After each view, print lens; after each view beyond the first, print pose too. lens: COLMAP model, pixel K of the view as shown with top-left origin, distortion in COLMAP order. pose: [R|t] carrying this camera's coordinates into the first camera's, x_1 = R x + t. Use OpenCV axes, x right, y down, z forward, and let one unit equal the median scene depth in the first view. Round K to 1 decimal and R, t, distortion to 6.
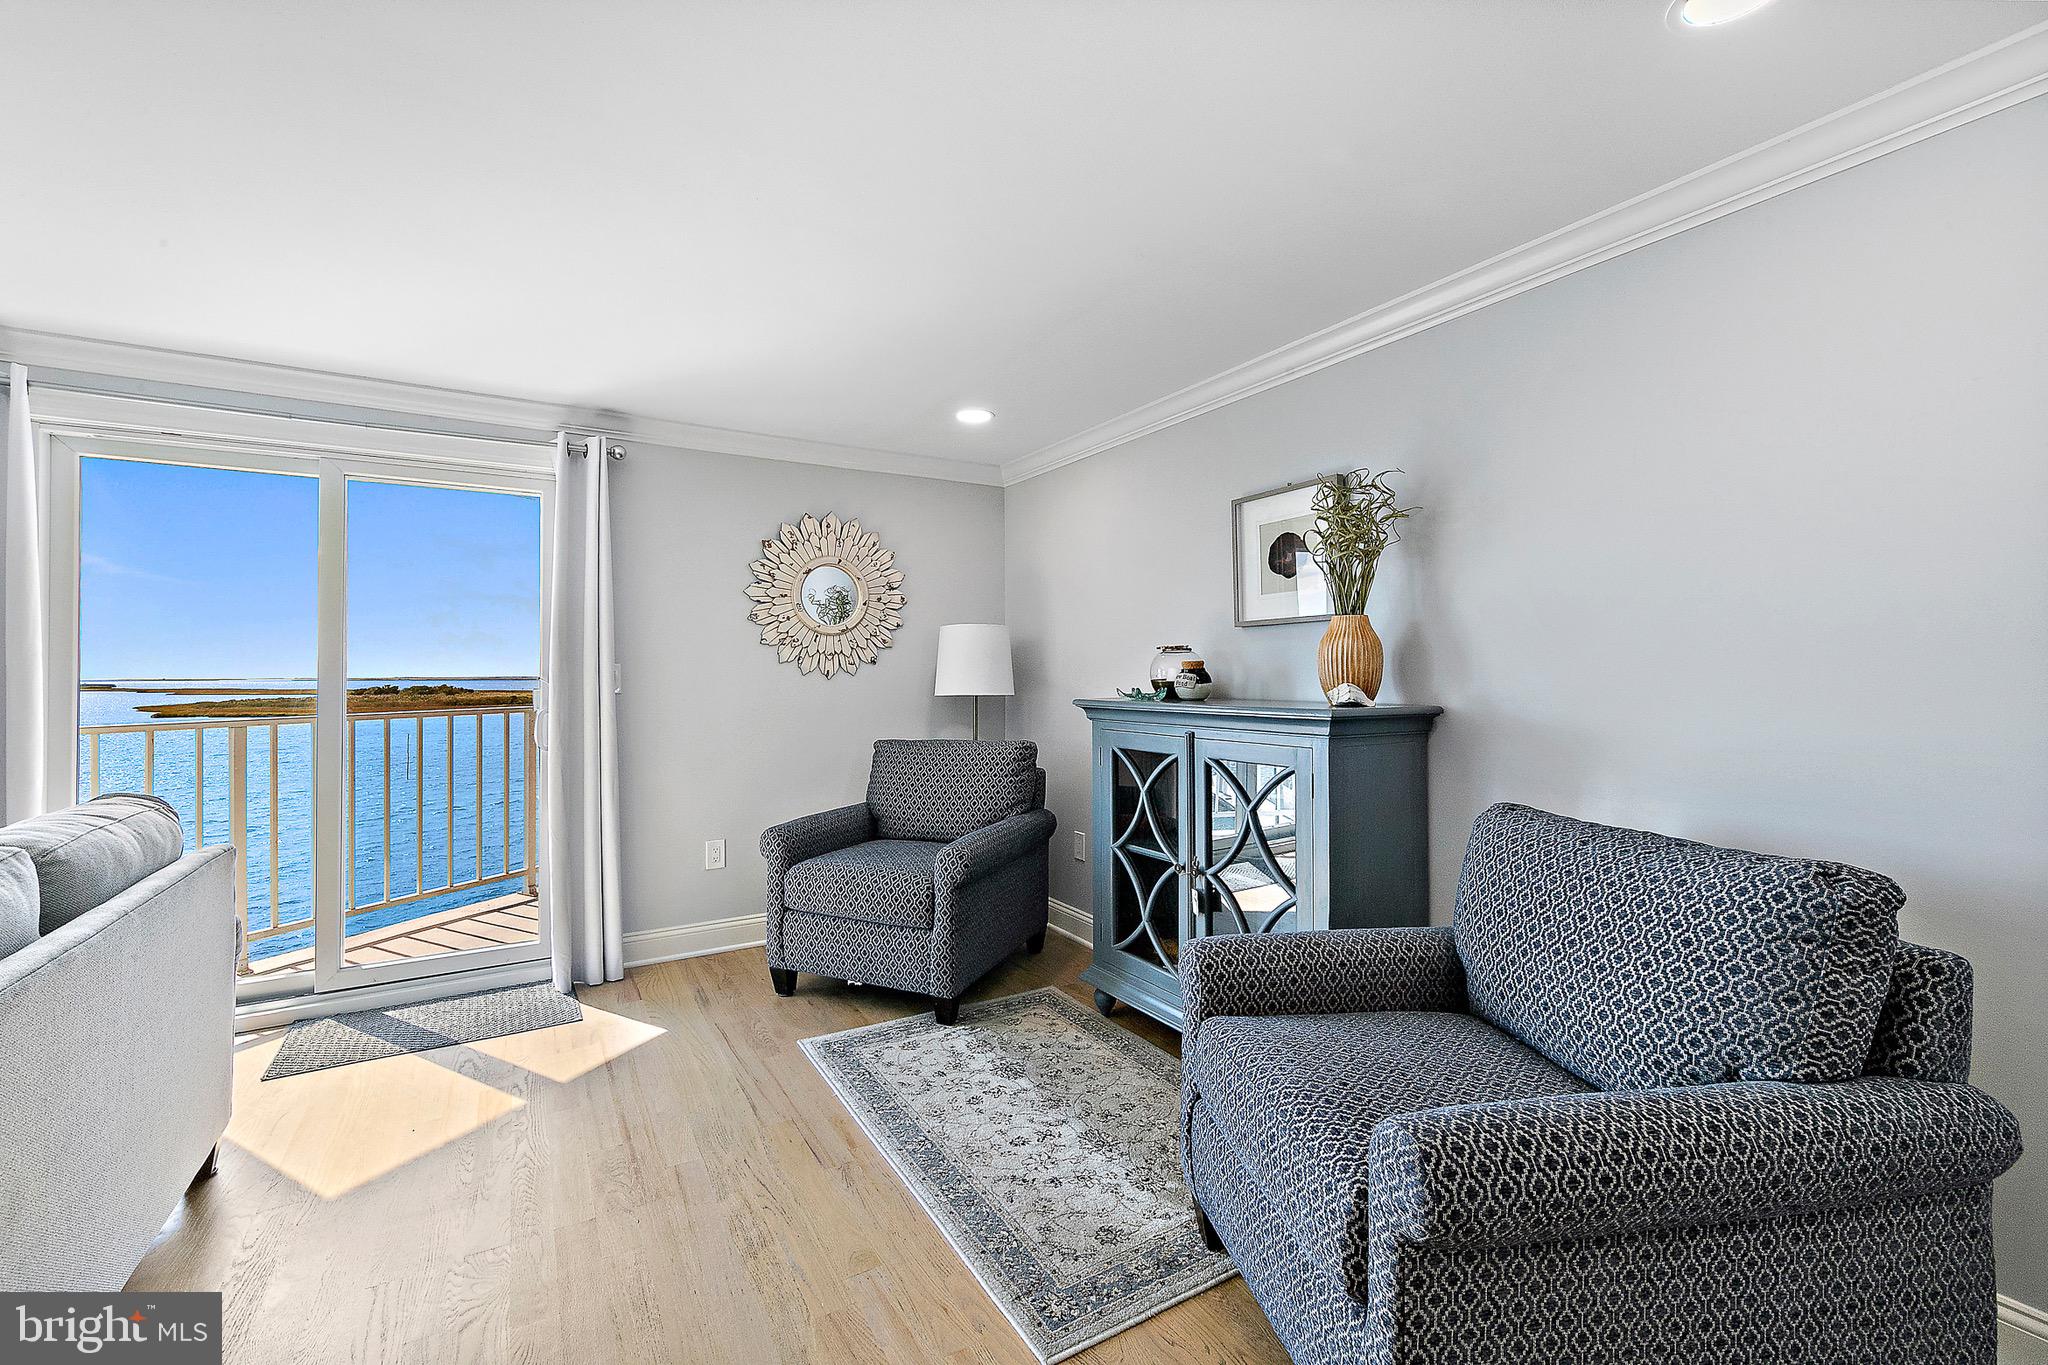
lens RADIAL K [[932.3, 0, 1065.1], [0, 932.3, 660.6], [0, 0, 1]] dist [0.008456, 0.000603]
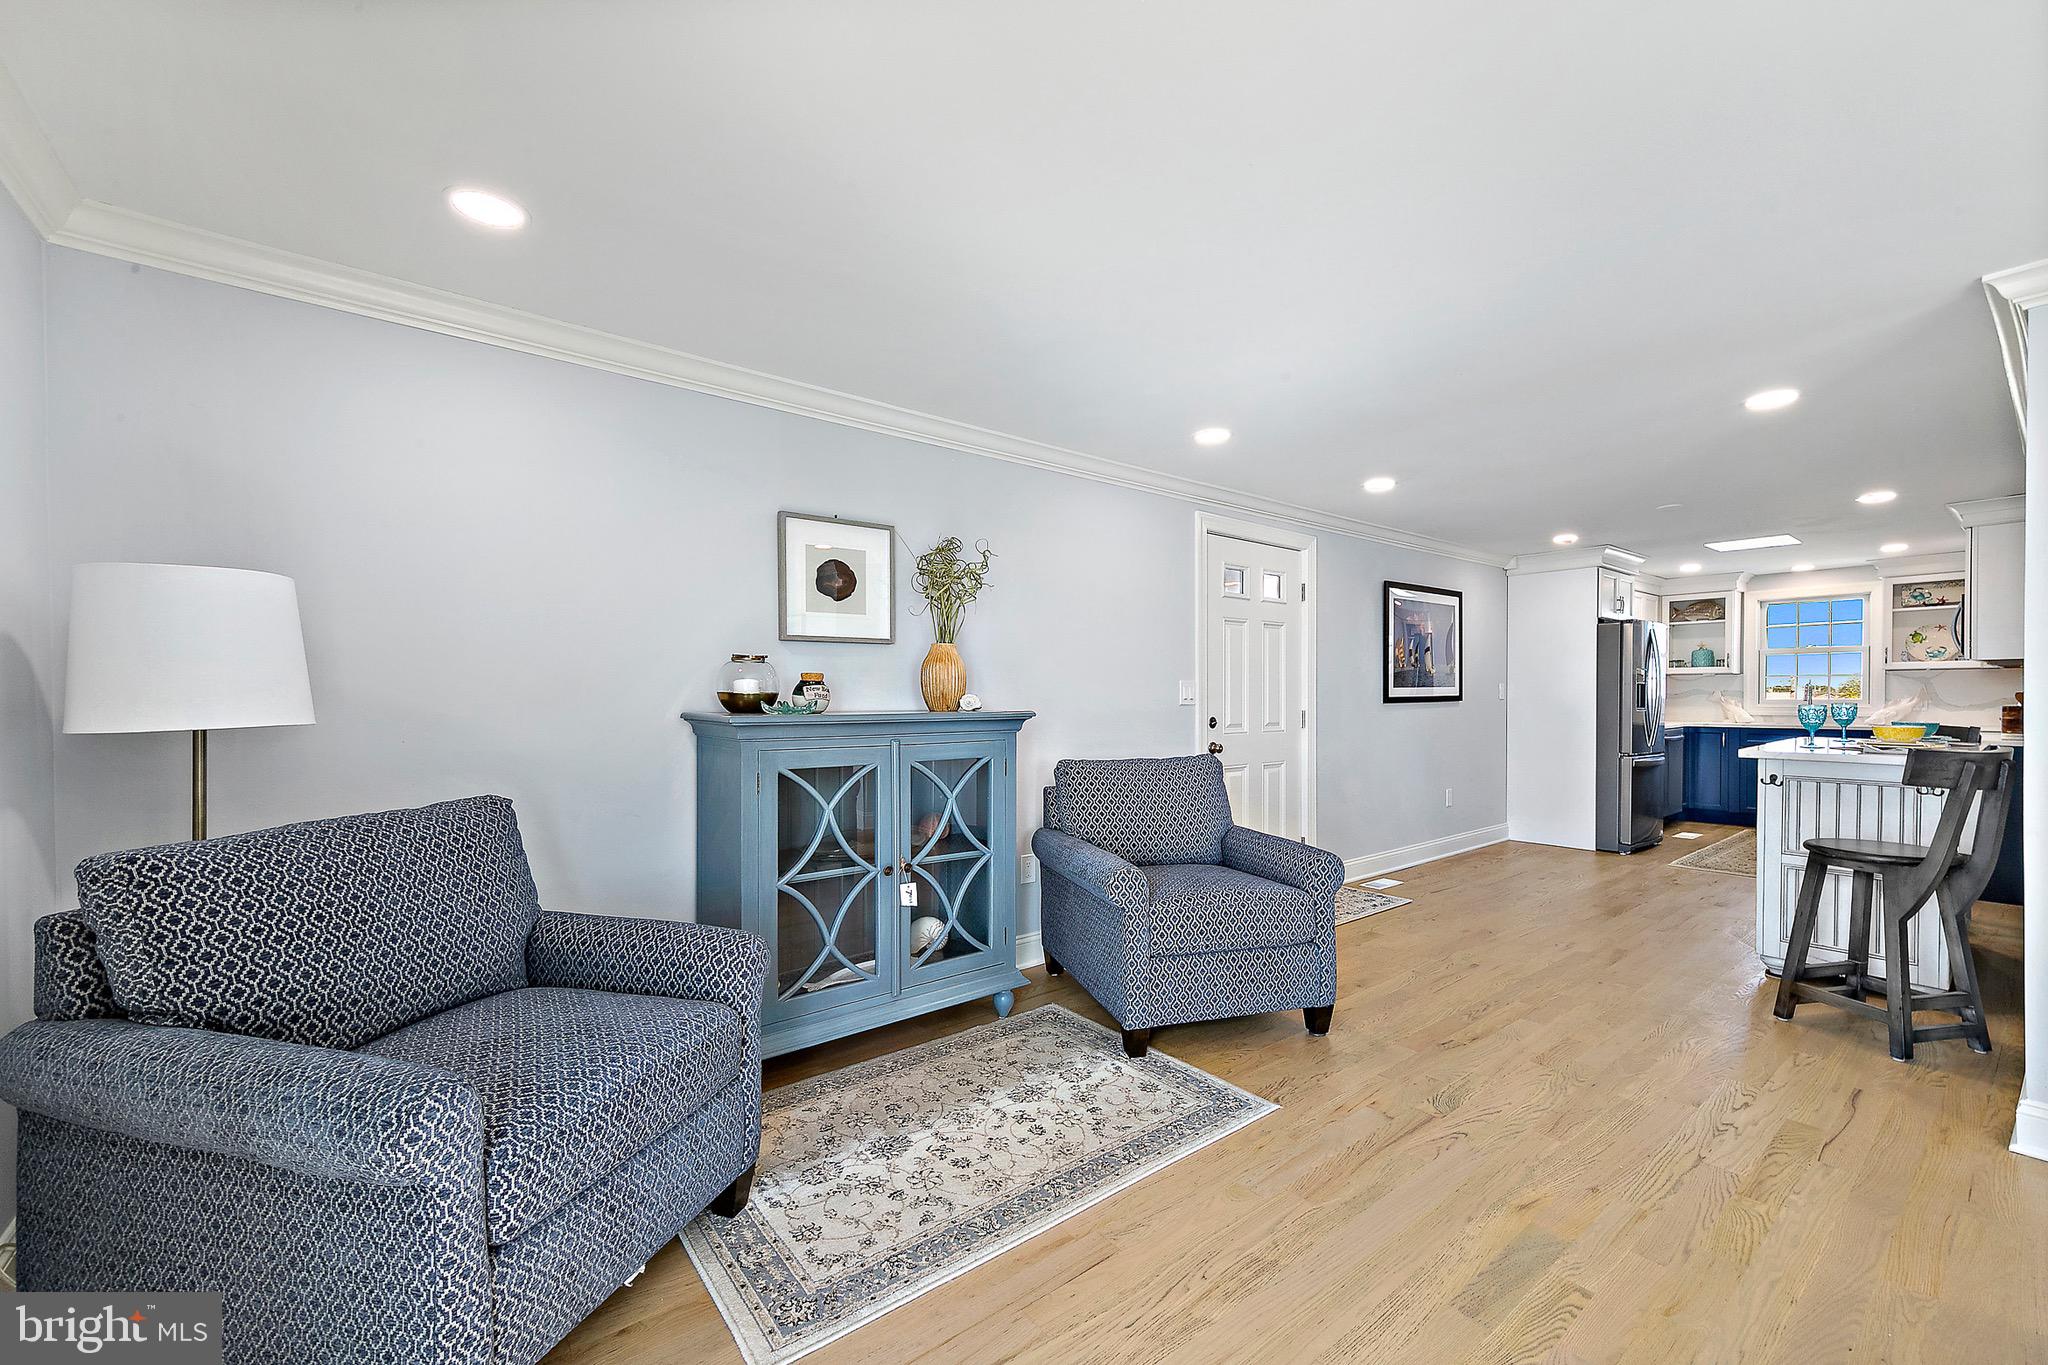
lens RADIAL K [[798.4, 0, 1049.9], [0, 798.4, 704.3], [0, 0, 1]] dist [0.008783, 0.000111]
pose [[-0.155134, -0.007810, 0.987863, -0.774907], [-0.014082, 0.999885, 0.005693, 0.025613], [-0.987793, -0.013028, -0.155226, 0.937726]]
